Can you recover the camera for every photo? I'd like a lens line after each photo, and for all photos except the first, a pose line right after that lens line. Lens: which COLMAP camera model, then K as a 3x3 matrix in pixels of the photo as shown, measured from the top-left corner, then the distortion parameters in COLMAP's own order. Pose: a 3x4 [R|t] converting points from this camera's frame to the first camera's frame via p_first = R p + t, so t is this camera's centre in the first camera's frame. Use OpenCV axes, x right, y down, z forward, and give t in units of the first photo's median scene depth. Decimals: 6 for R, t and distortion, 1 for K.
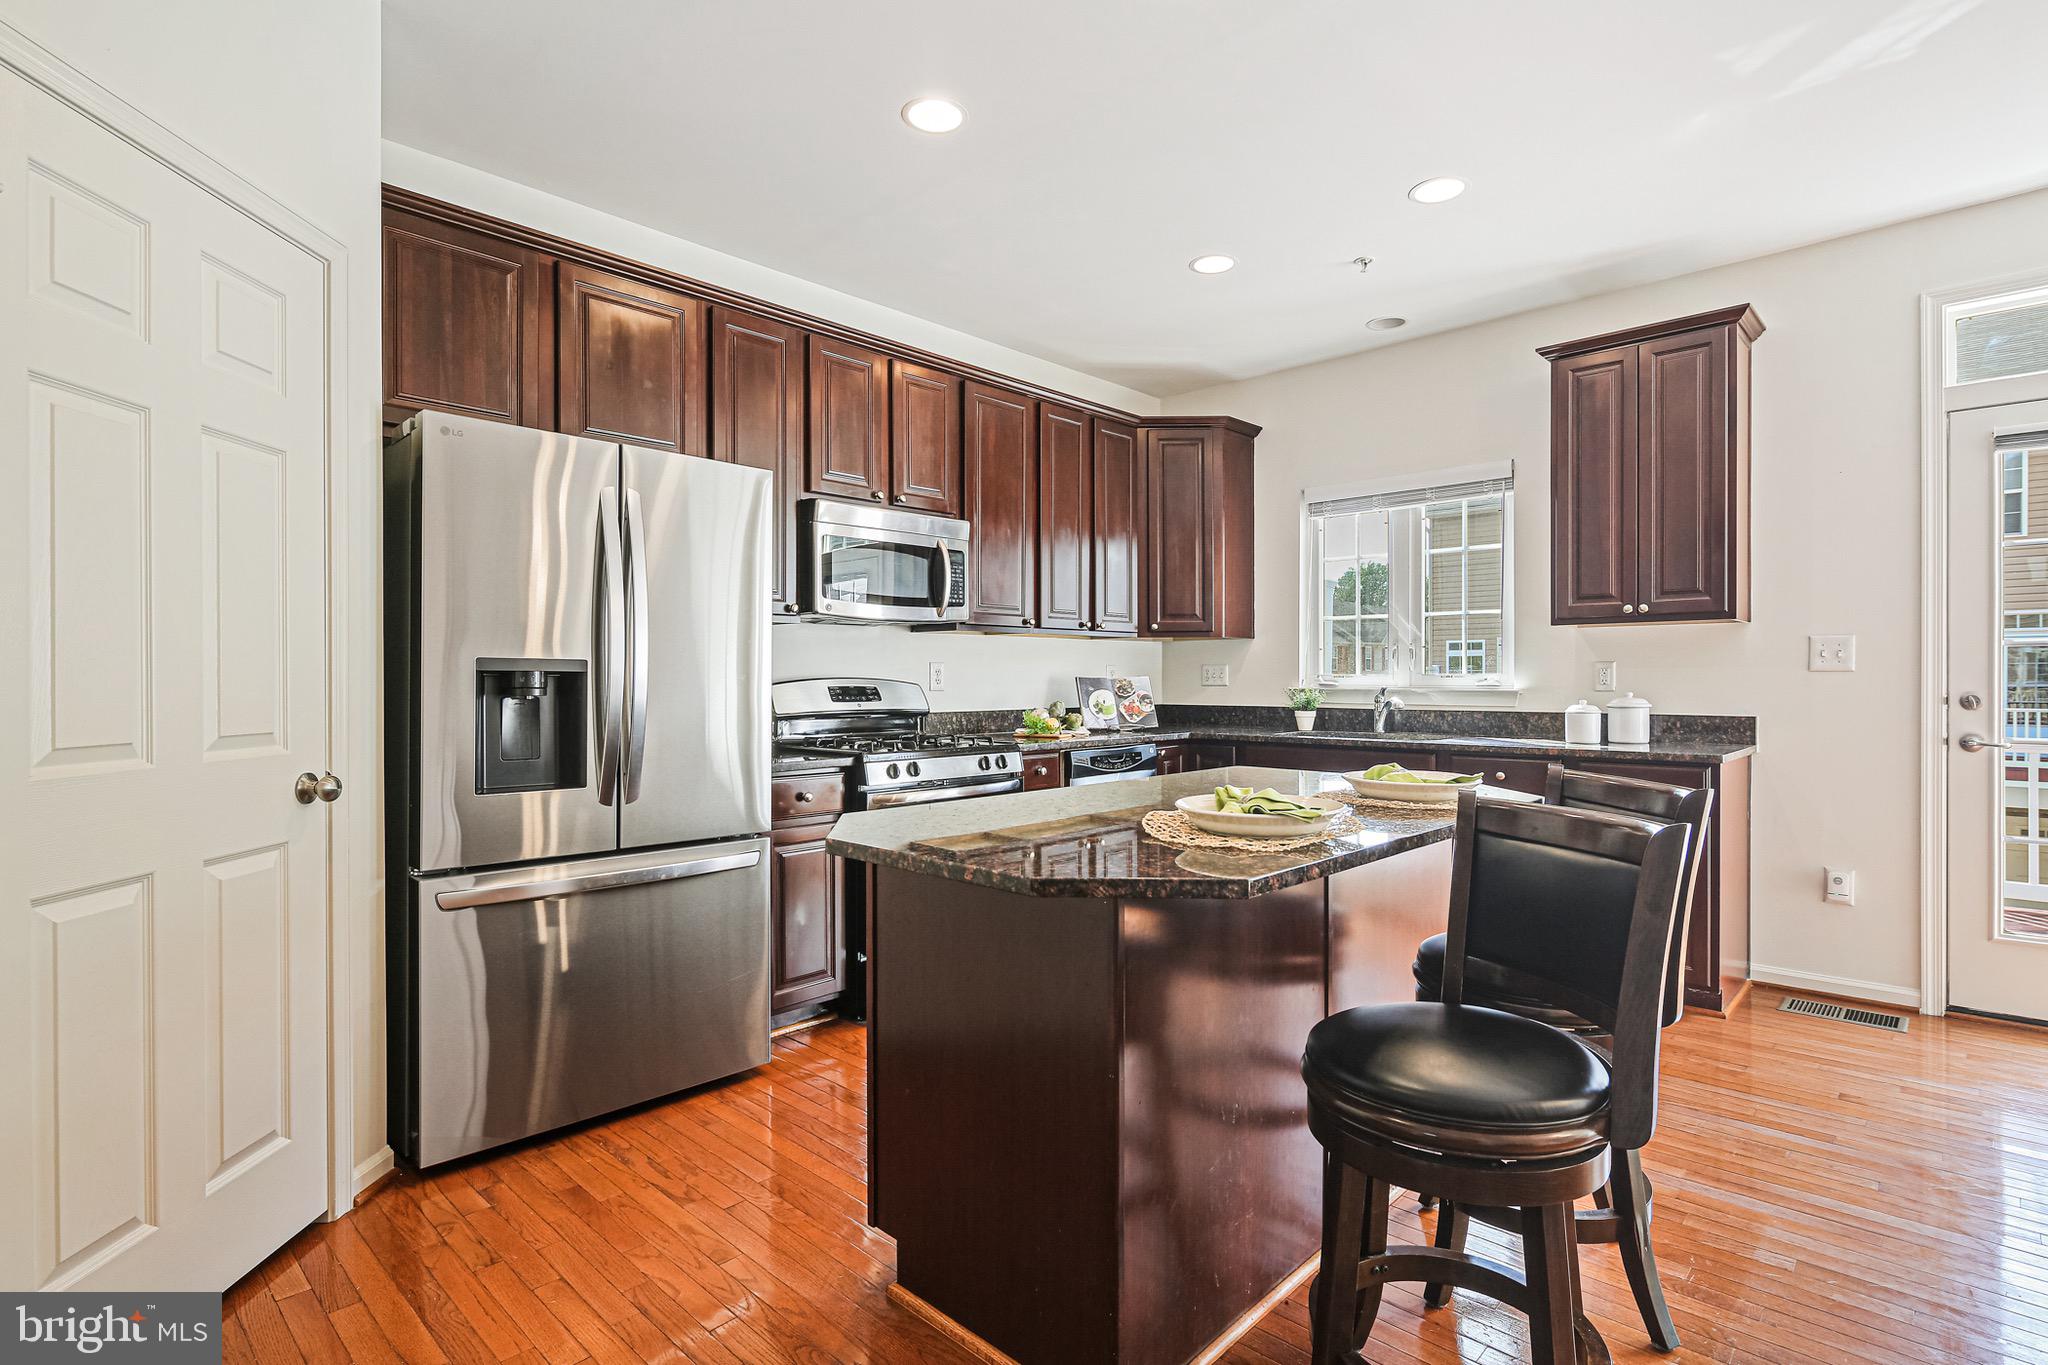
lens RADIAL K [[1005.7, 0, 1016.0], [0, 1005.7, 683.0], [0, 0, 1]] dist [0.003240, -0.005473]
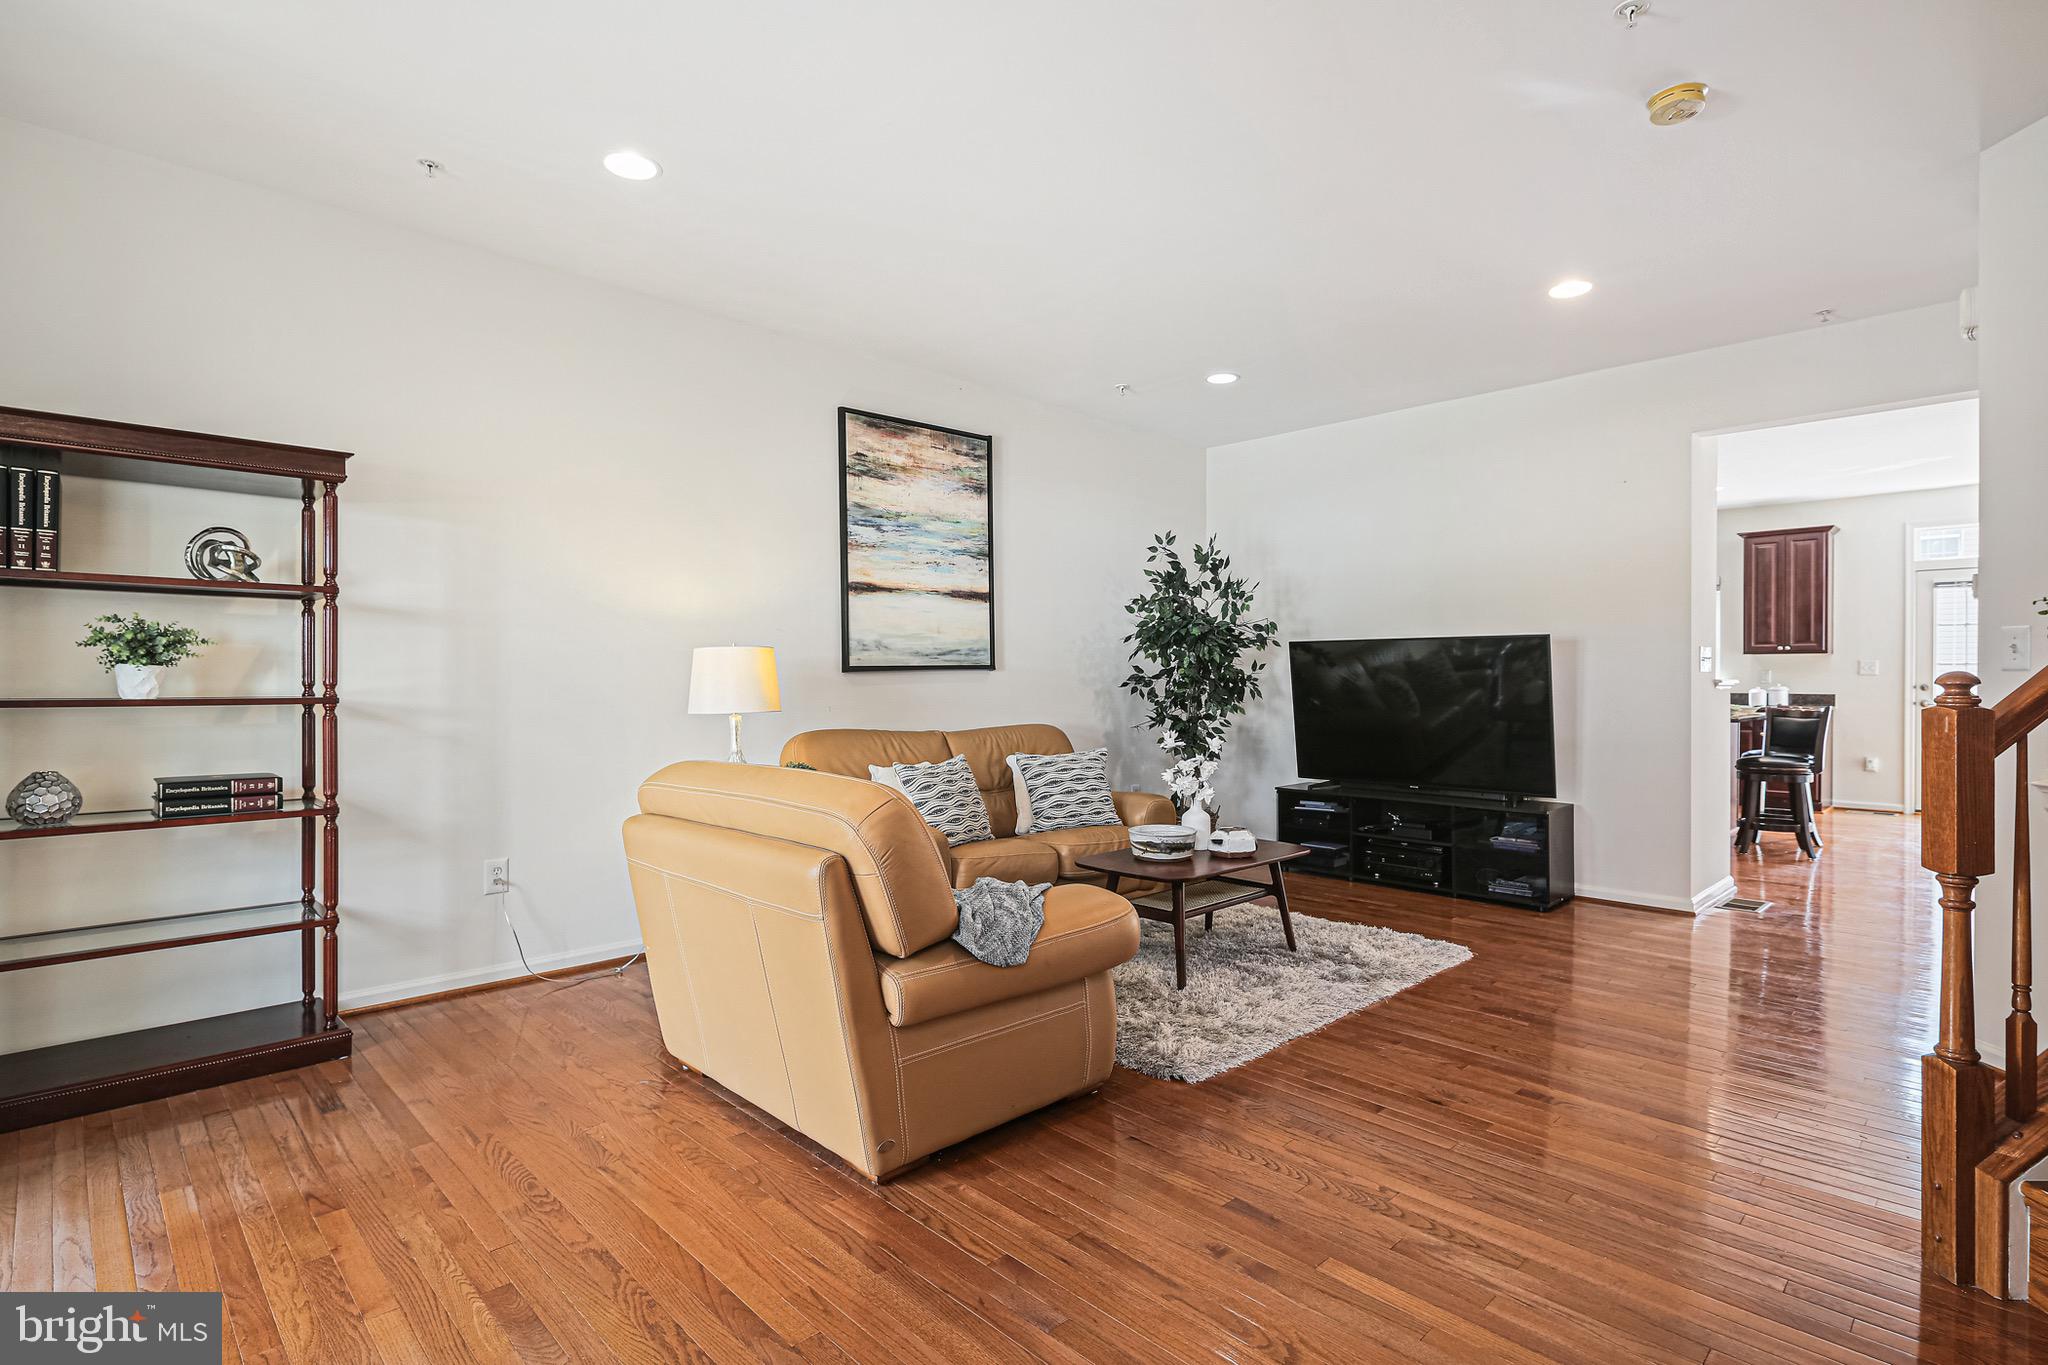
lens RADIAL K [[1005.7, 0, 1036.5], [0, 1005.7, 674.4], [0, 0, 1]] dist [0.003240, -0.005473]
pose [[0.999673, 0.004886, -0.025112, -1.186630], [-0.004928, 0.999987, -0.001577, -0.000630], [0.025104, 0.001700, 0.999683, -1.544365]]
